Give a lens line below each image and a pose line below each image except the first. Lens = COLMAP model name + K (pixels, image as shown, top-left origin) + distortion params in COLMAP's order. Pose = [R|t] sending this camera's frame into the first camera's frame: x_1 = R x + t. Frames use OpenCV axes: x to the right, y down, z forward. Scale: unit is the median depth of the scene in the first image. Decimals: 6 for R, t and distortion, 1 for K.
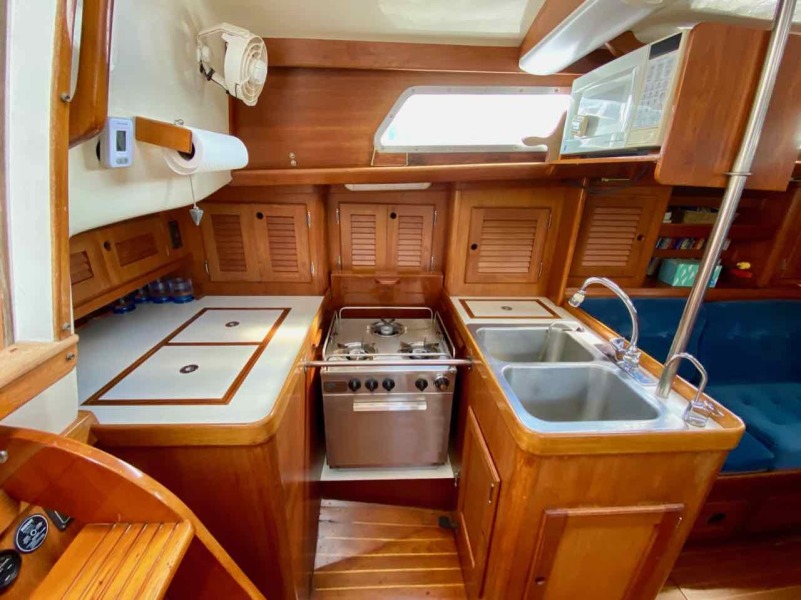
lens RADIAL K [[337.0, 0, 404.1], [0, 337.0, 302.5], [0, 0, 1]] dist [0.021942, -0.021569]
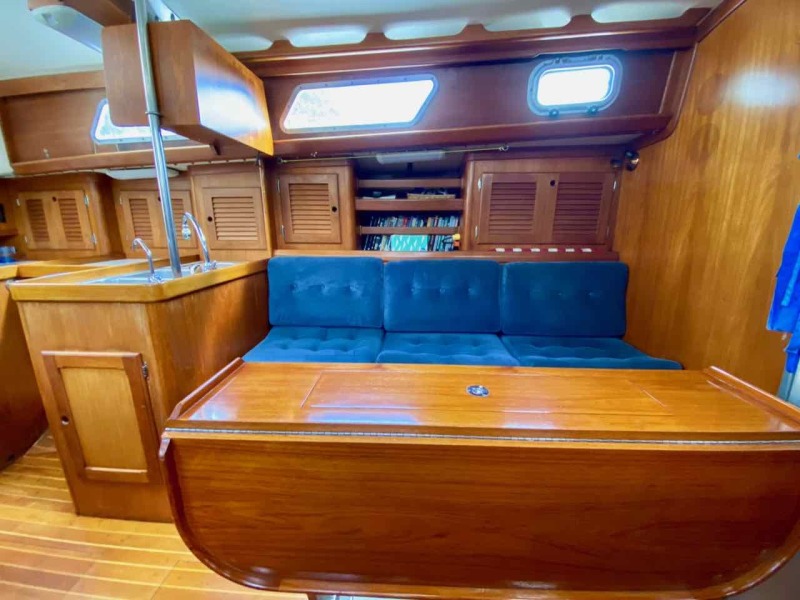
lens RADIAL K [[336.6, 0, 403.6], [0, 336.6, 302.5], [0, 0, 1]] dist [0.021942, -0.021569]
pose [[0.992913, 0.004890, -0.118743, 1.276341], [-0.020751, 0.990938, -0.132706, 0.347844], [0.117018, 0.134230, 0.984017, -0.138287]]
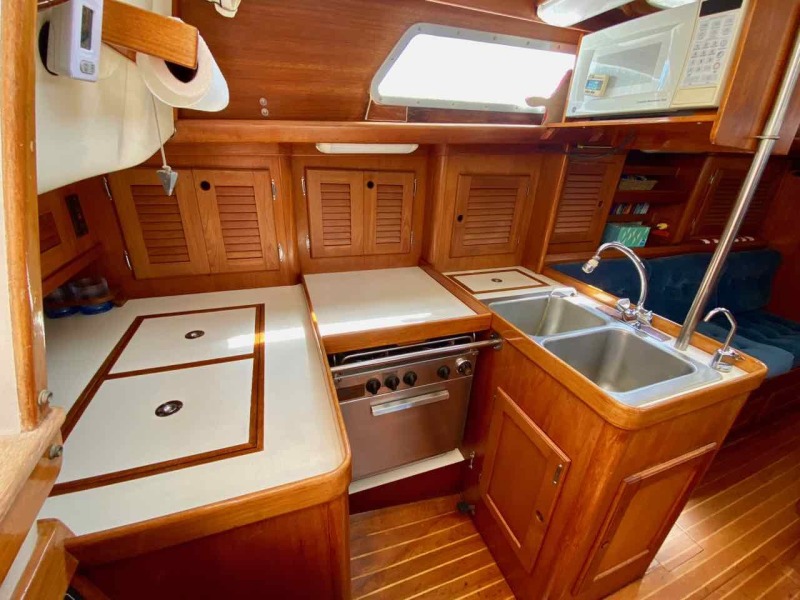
lens RADIAL K [[335.9, 0, 403.8], [0, 335.9, 299.4], [0, 0, 1]] dist [0.011083, -0.015632]
pose [[0.954138, -0.103615, 0.280864, -0.267863], [0.086700, 0.993627, 0.072031, -0.024815], [-0.286537, -0.044377, 0.957041, 0.168757]]
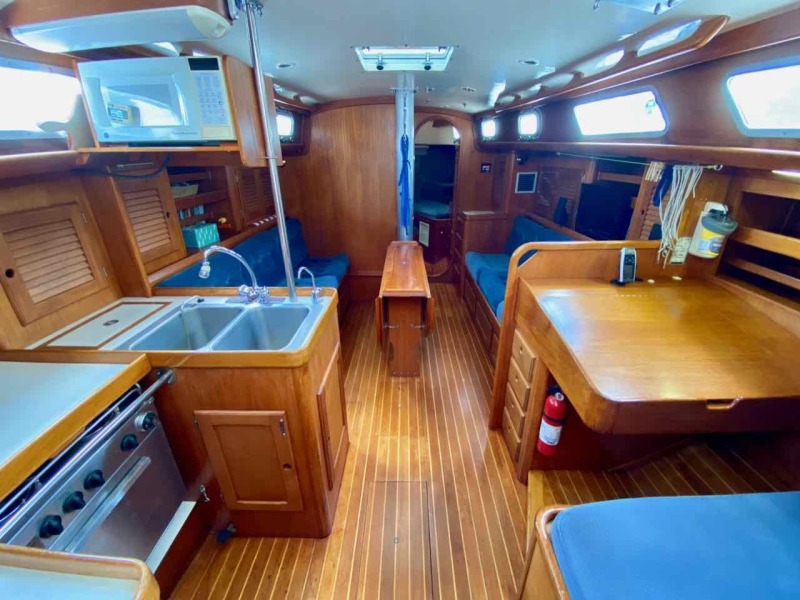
lens RADIAL K [[323.5, 0, 401.1], [0, 323.5, 300.0], [0, 0, 1]] dist [0.017293, -0.018303]
pose [[0.066661, -0.426309, 0.902118, -0.416311], [0.363941, 0.852227, 0.375840, -0.084614], [-0.929034, 0.303264, 0.211961, 0.150571]]
